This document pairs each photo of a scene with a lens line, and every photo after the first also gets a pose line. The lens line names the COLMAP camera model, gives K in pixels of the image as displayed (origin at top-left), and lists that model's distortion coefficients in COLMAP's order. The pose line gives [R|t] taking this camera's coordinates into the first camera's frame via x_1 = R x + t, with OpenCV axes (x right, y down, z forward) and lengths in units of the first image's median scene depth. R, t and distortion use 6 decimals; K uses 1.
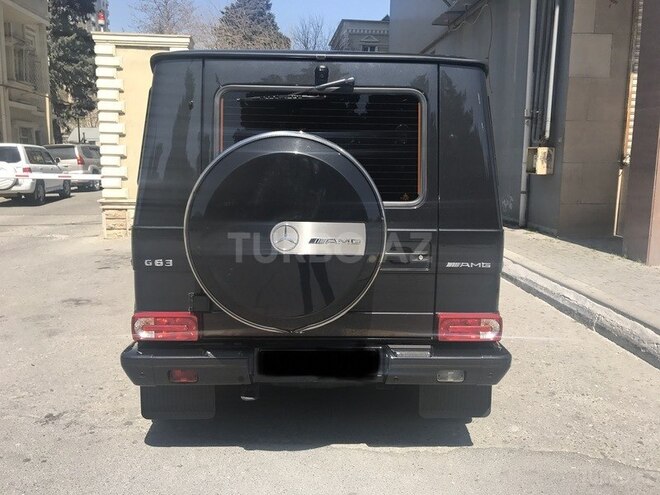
lens RADIAL K [[542.8, 0, 330.0], [0, 542.8, 247.5], [0, 0, 1]] dist [0.003456, 0.006427]
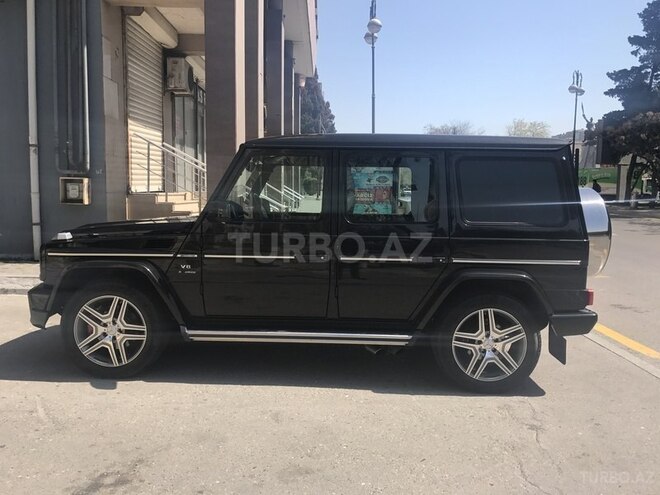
lens RADIAL K [[542.8, 0, 330.0], [0, 542.8, 247.5], [0, 0, 1]] dist [0.003456, 0.006427]
pose [[0.071387, -0.113840, 0.990931, -1.025977], [0.148030, 0.983673, 0.102342, -0.154814], [-0.986403, 0.139382, 0.087073, 0.791621]]
